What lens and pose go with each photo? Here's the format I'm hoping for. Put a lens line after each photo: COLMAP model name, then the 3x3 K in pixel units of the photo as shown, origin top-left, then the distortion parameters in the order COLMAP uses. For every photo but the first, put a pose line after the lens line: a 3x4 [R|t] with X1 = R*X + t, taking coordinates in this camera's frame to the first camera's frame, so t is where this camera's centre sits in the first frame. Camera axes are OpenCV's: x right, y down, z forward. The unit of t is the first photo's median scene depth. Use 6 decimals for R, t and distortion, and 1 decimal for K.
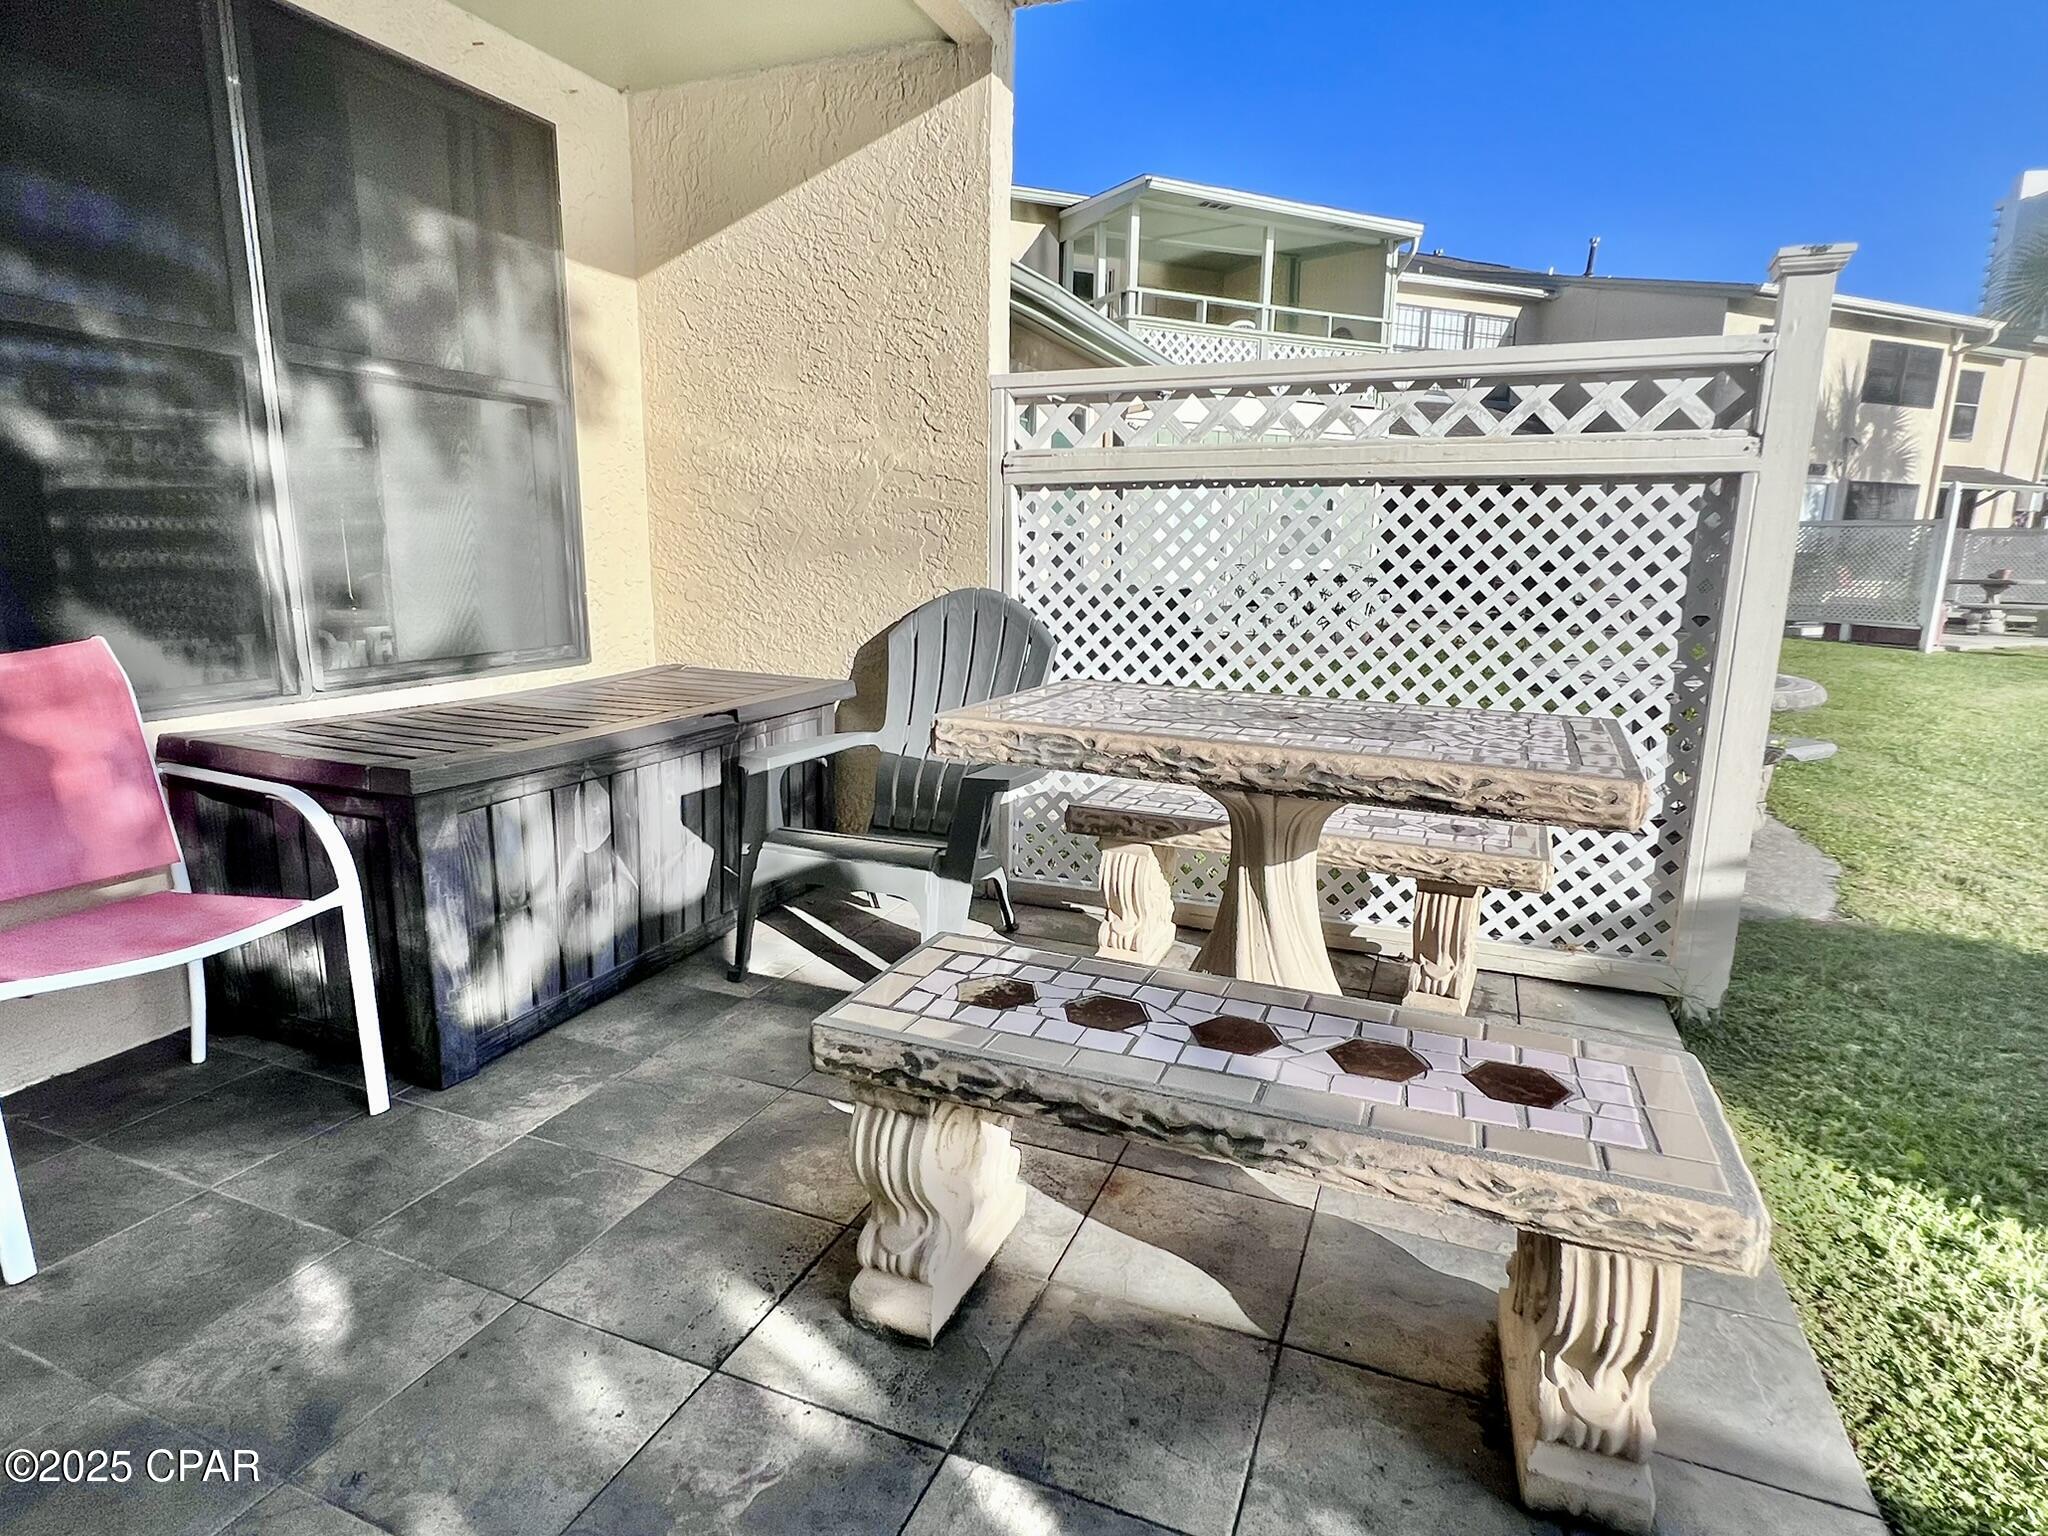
lens RADIAL K [[1105.9, 0, 1024.0], [0, 1105.9, 771.7], [0, 0, 1]] dist [-0.001860, -0.001629]
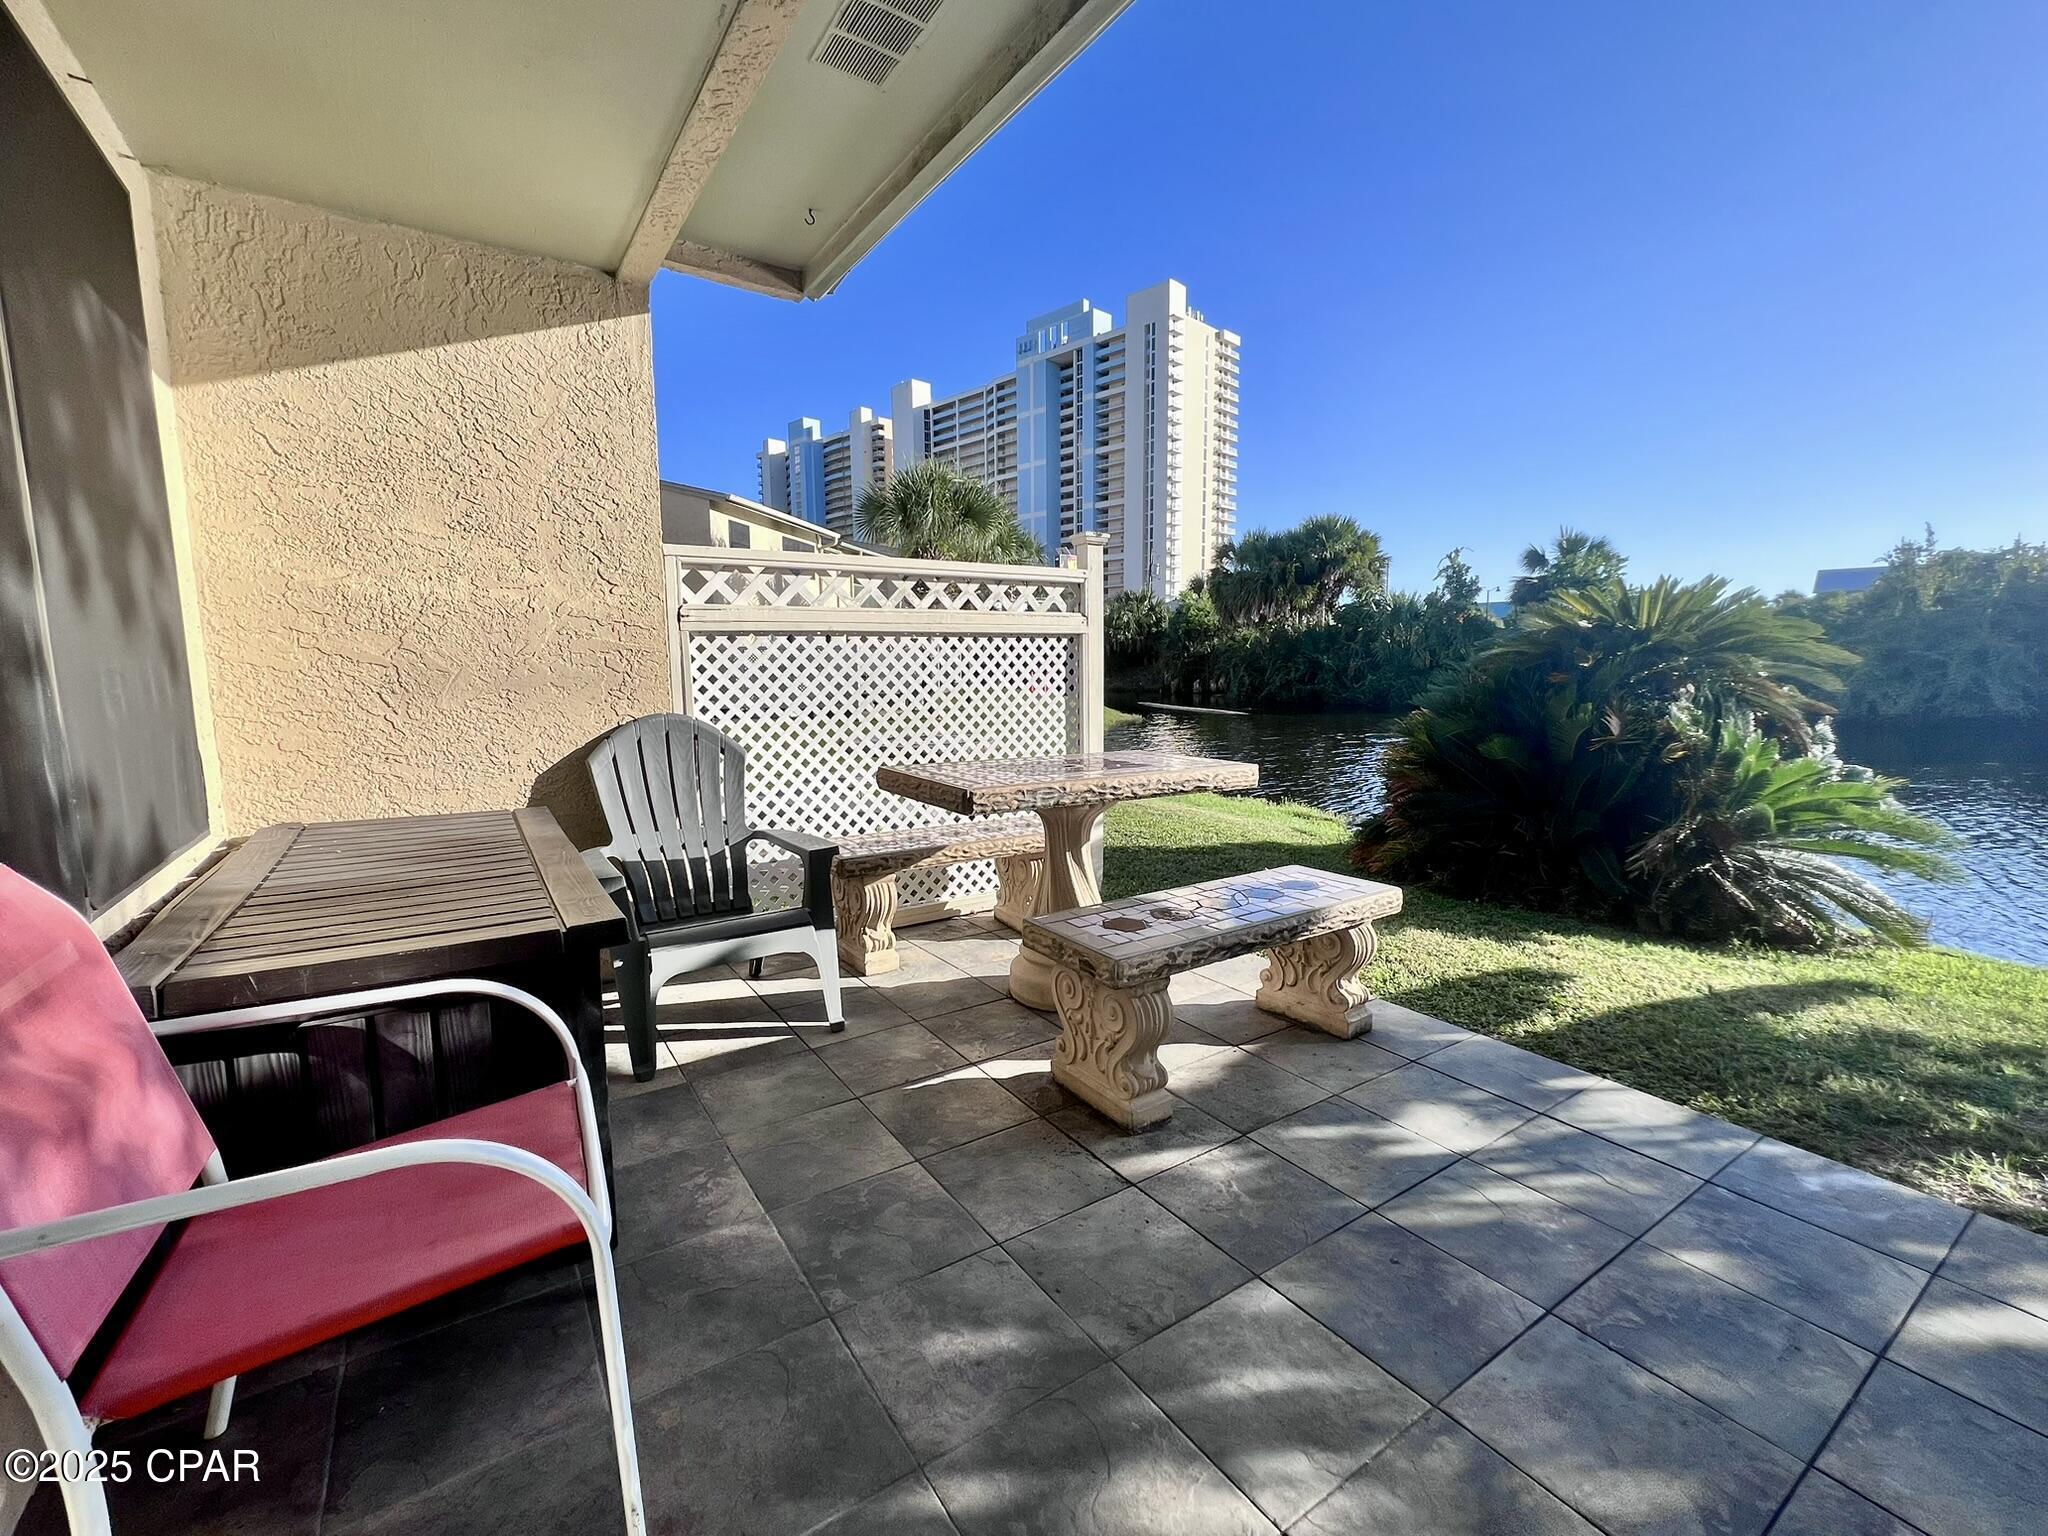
lens RADIAL K [[861.1, 0, 1024.0], [0, 861.1, 768.0], [0, 0, 1]] dist [-0.000092, -0.000090]
pose [[0.560654, -0.116575, 0.819803, -0.182165], [0.180531, 0.983433, 0.016380, -0.015340], [-0.808131, 0.138816, 0.572411, 0.043320]]
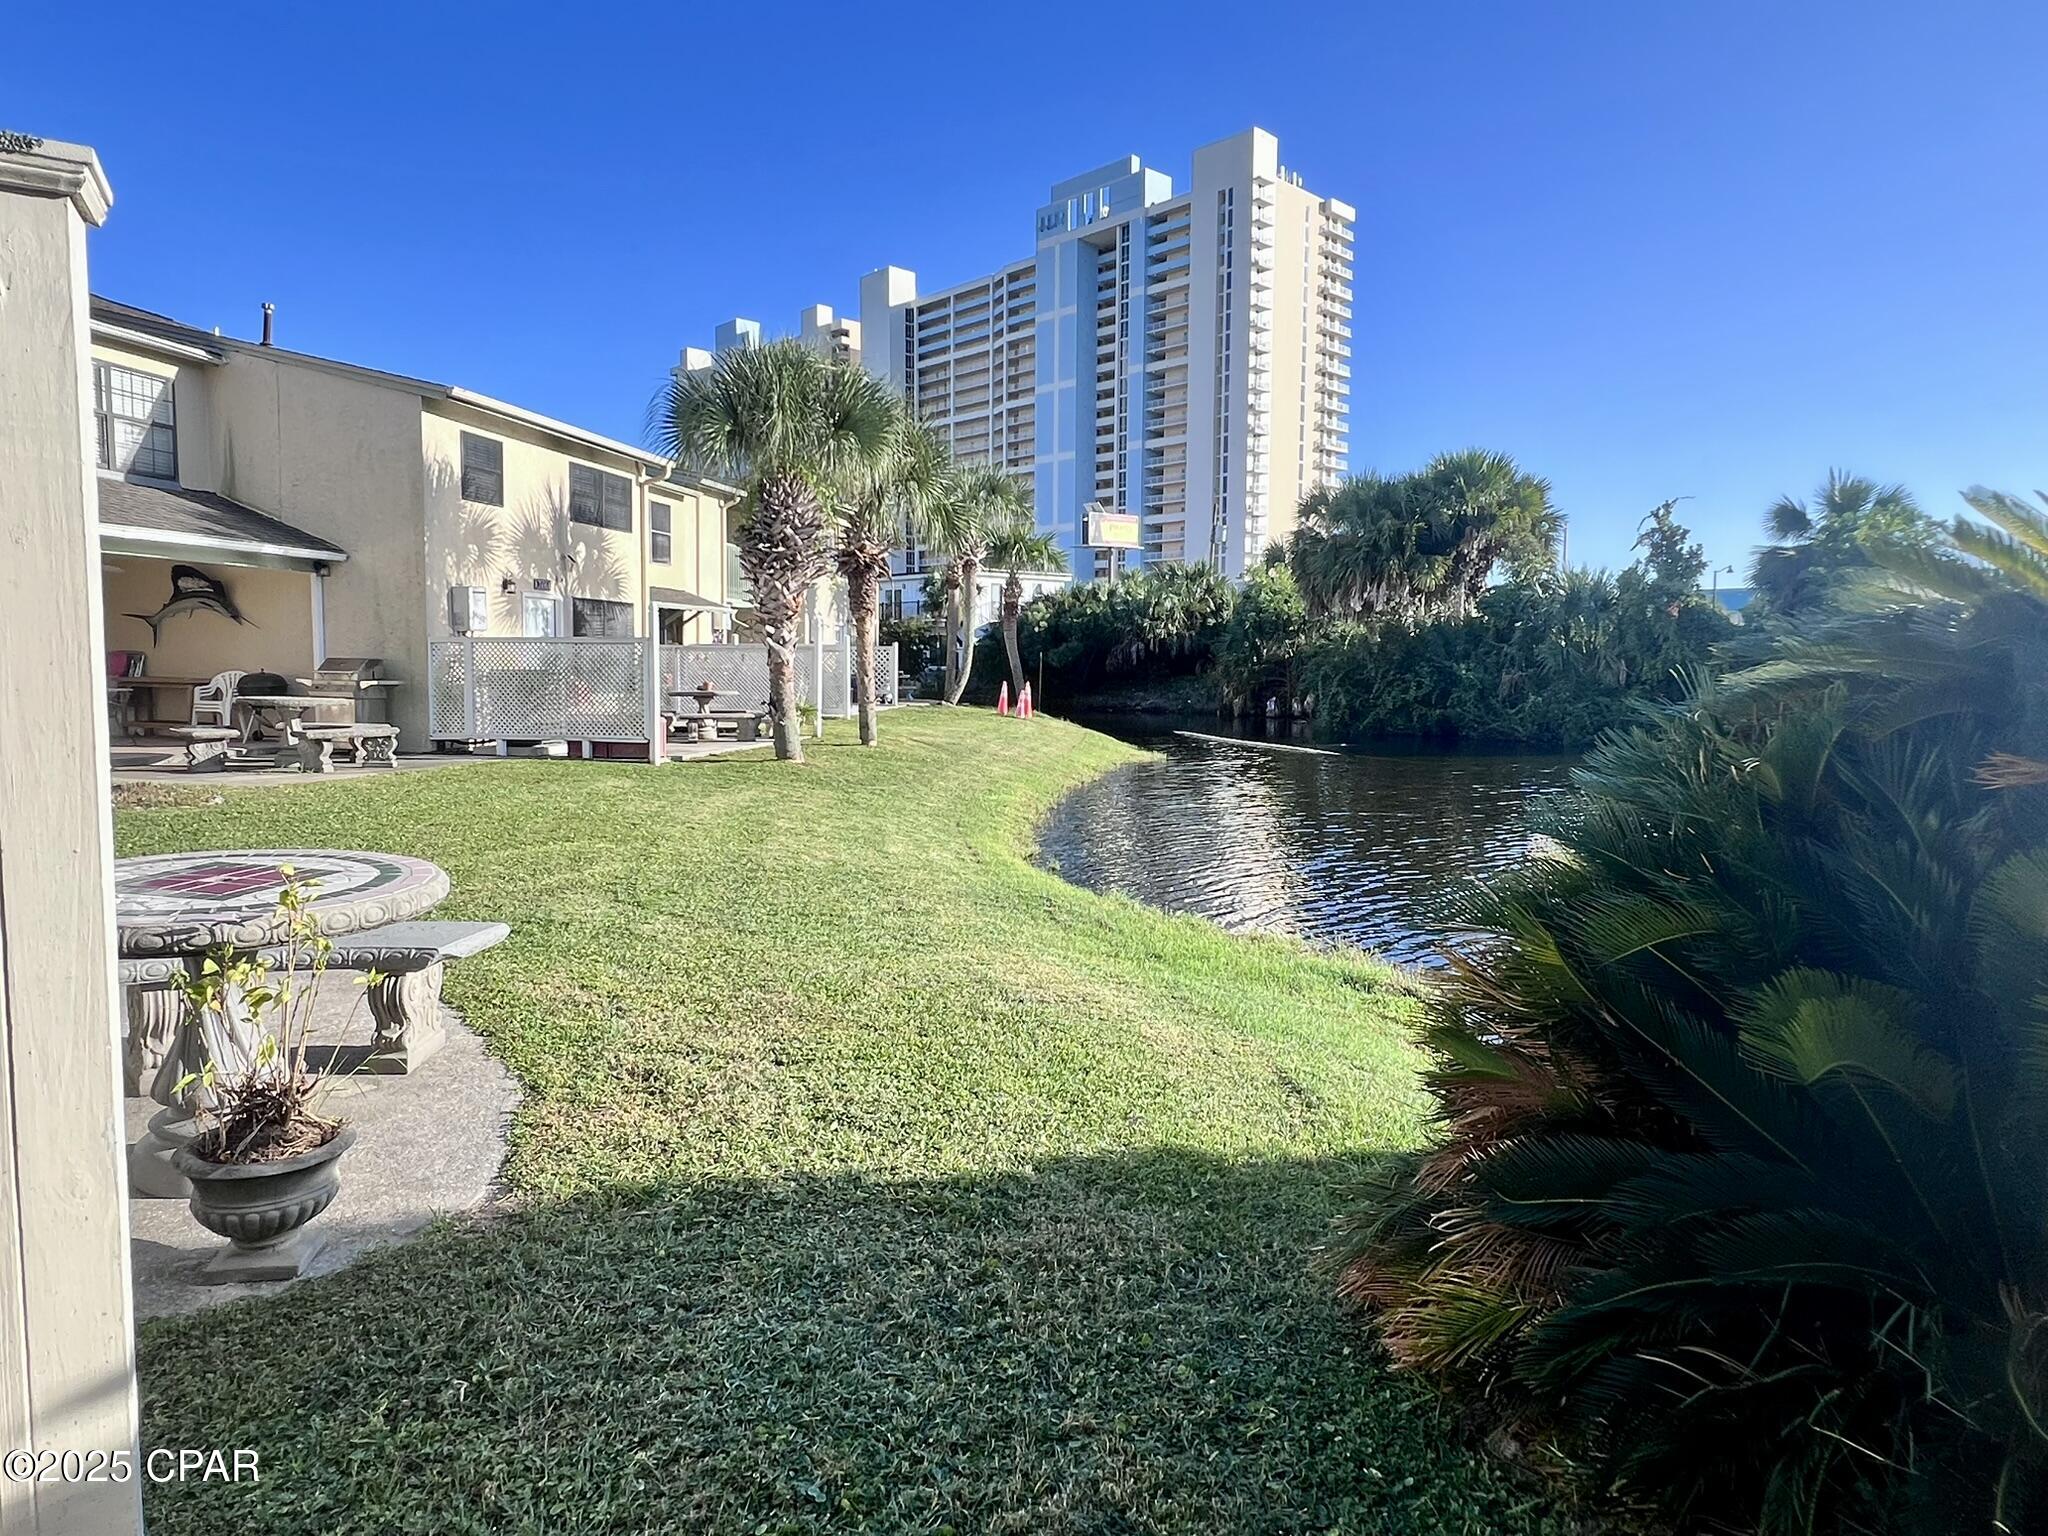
lens RADIAL K [[1225.6, 0, 1024.0], [0, 1225.6, 768.0], [0, 0, 1]] dist [0.000248, -0.000505]
pose [[0.577658, -0.075760, 0.812756, 0.113362], [0.165419, 0.985889, -0.025672, -0.024415], [-0.799342, 0.149275, 0.582039, 0.080292]]
